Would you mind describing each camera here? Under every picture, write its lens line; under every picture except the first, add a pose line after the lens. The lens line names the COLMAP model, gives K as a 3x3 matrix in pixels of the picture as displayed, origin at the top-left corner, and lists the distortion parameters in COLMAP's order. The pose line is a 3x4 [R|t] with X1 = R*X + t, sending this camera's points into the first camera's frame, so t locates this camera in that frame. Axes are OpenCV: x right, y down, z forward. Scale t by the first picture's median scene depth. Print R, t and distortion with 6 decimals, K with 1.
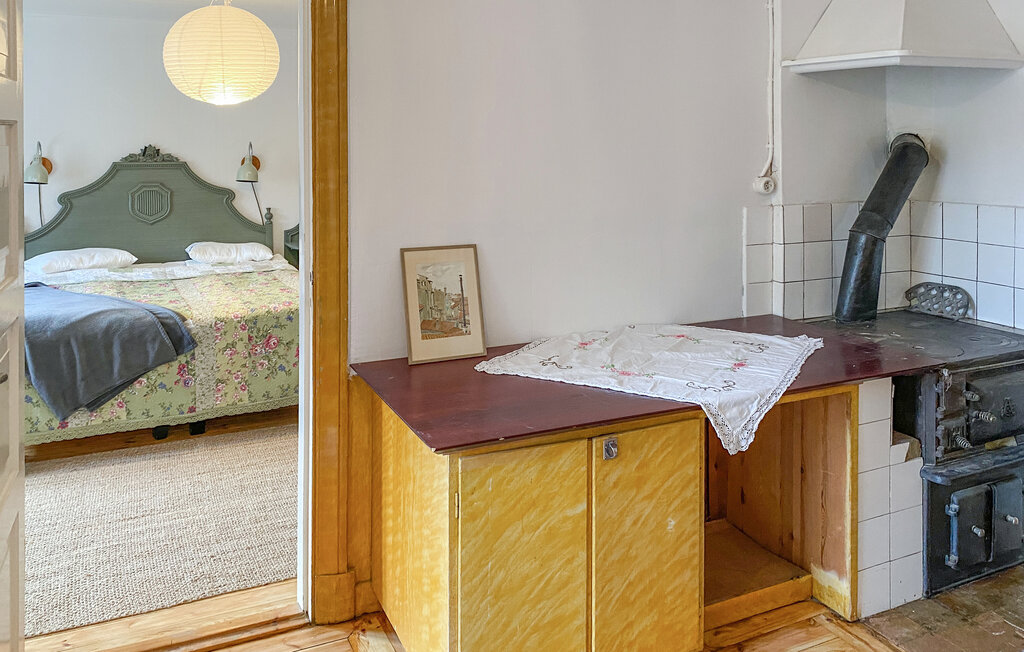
lens RADIAL K [[816.6, 0, 490.6], [0, 816.6, 325.3], [0, 0, 1]] dist [0.002709, 0.001252]
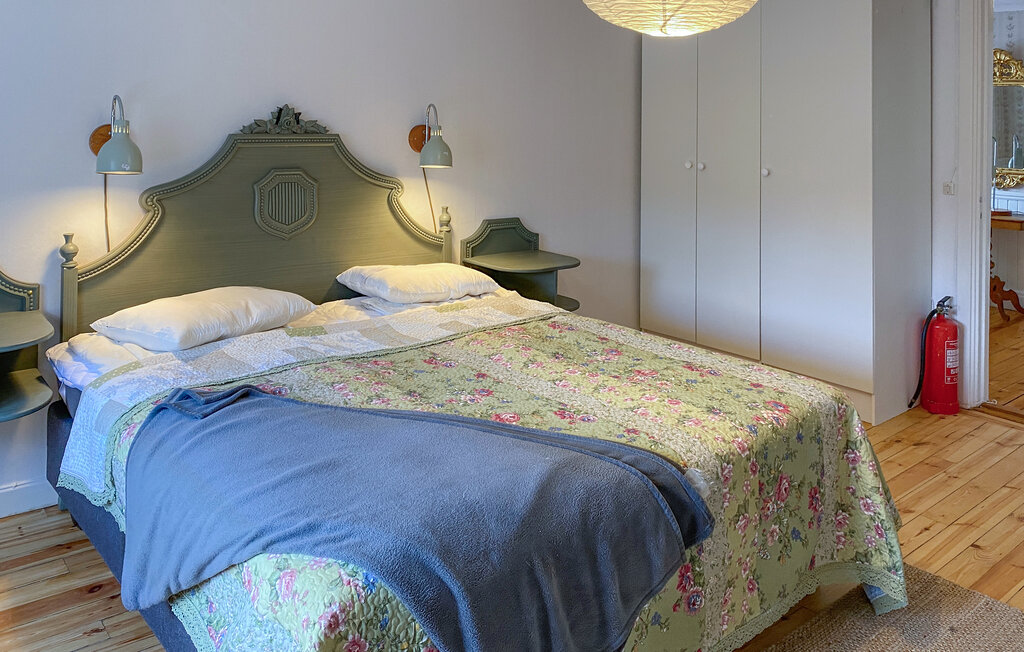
lens RADIAL K [[816.6, 0, 490.6], [0, 816.6, 325.3], [0, 0, 1]] dist [0.002709, 0.001252]
pose [[0.977629, -0.040961, 0.206310, -0.551578], [0.035051, 0.998866, 0.032220, -0.105086], [-0.207395, -0.024268, 0.977956, 0.538369]]
